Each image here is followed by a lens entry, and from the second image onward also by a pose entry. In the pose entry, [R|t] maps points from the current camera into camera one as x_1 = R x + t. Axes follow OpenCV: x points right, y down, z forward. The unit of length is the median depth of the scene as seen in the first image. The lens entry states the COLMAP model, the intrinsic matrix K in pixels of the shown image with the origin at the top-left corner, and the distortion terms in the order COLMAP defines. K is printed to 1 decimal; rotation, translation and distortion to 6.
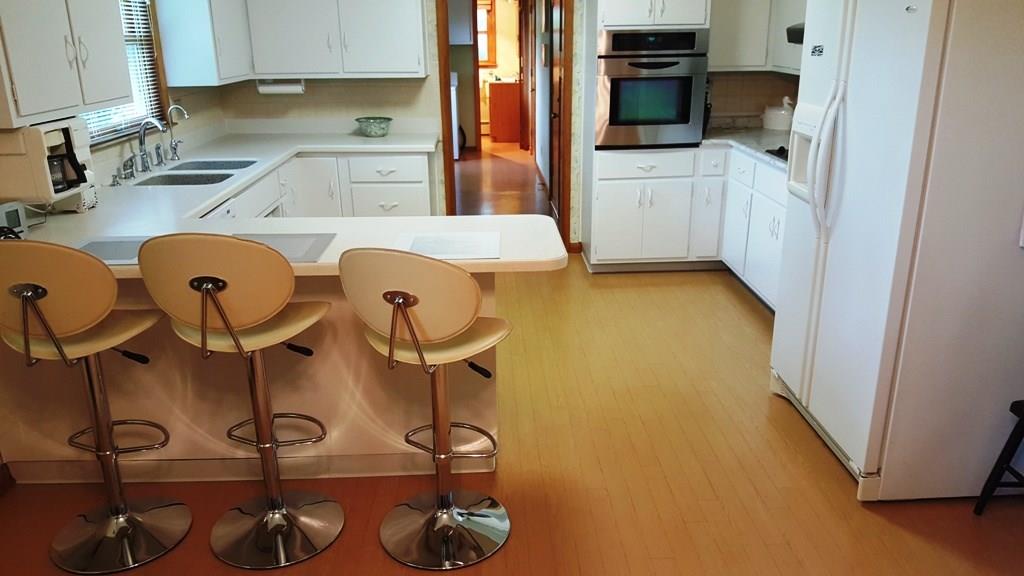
lens RADIAL K [[796.7, 0, 512.0], [0, 796.7, 288.0], [0, 0, 1]] dist [-0.005418, -0.003796]
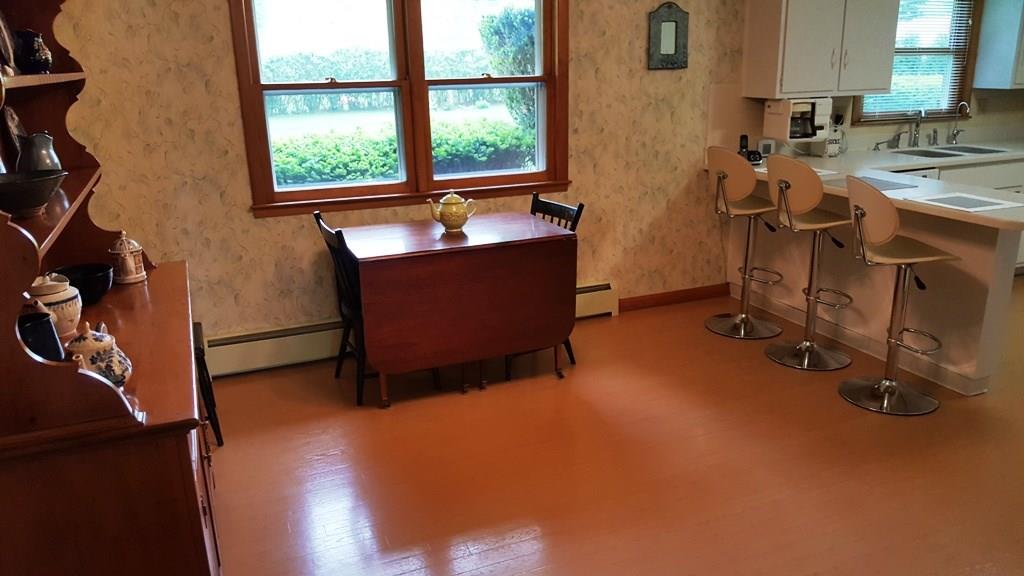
lens RADIAL K [[796.7, 0, 512.0], [0, 796.7, 288.0], [0, 0, 1]] dist [-0.005418, -0.003796]
pose [[0.381037, 0.274358, -0.882915, 0.802400], [-0.281746, 0.943993, 0.171745, 0.061594], [0.880585, 0.183316, 0.436996, -0.233720]]
